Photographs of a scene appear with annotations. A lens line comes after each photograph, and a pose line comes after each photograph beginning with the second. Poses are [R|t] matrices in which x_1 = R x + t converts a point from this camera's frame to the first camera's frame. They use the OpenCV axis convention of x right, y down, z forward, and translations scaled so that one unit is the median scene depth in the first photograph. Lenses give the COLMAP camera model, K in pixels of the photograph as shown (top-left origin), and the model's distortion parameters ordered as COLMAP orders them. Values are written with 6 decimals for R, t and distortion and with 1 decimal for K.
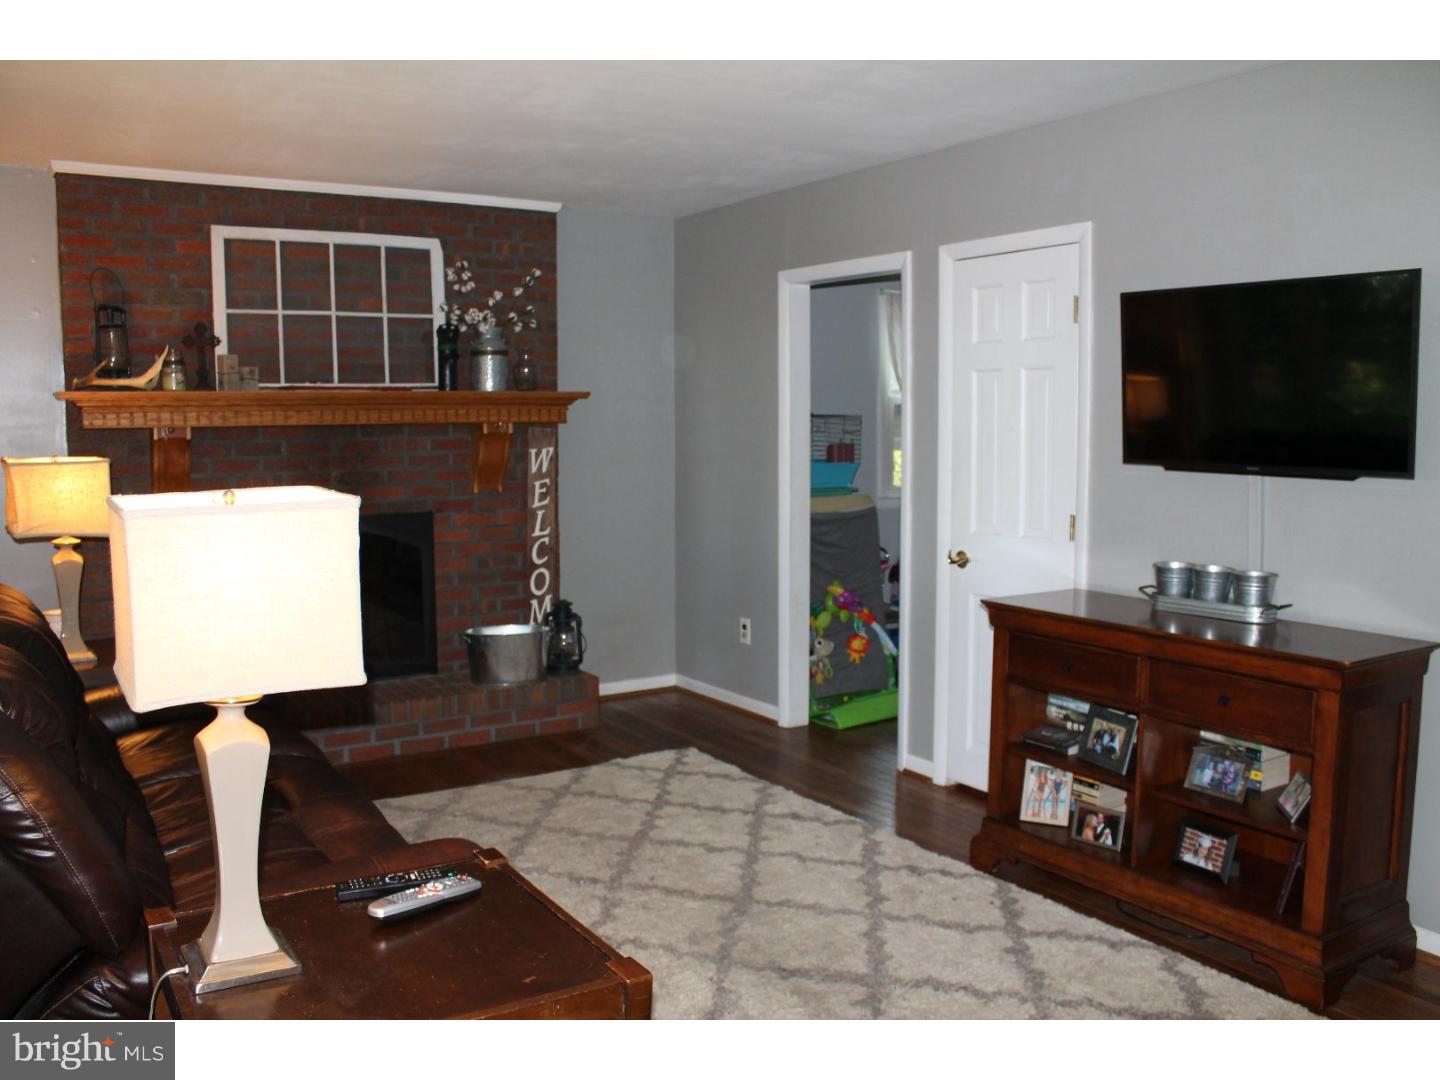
lens RADIAL K [[1272.4, 0, 720.0], [0, 1272.4, 540.0], [0, 0, 1]] dist [-0.151470, 0.177693]
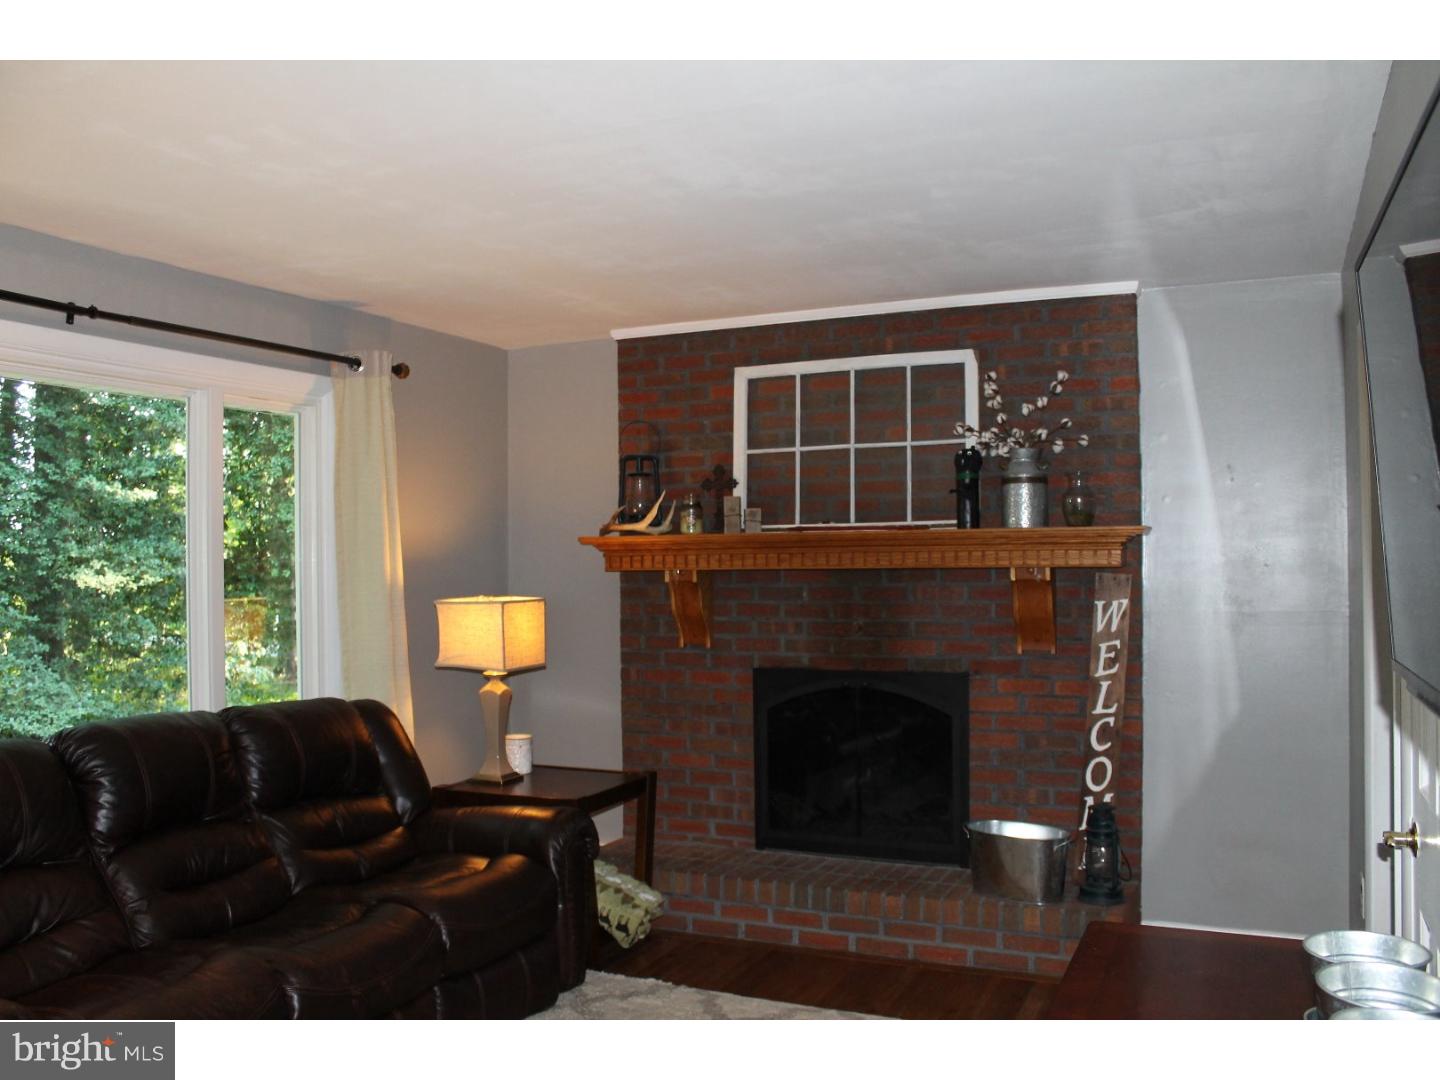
lens RADIAL K [[1272.4, 0, 720.0], [0, 1272.4, 540.0], [0, 0, 1]] dist [-0.151470, 0.177693]
pose [[0.528419, -0.014384, -0.848862, 0.405947], [-0.073745, 0.995300, -0.062773, -0.046384], [0.845775, 0.095770, 0.524874, 0.424612]]
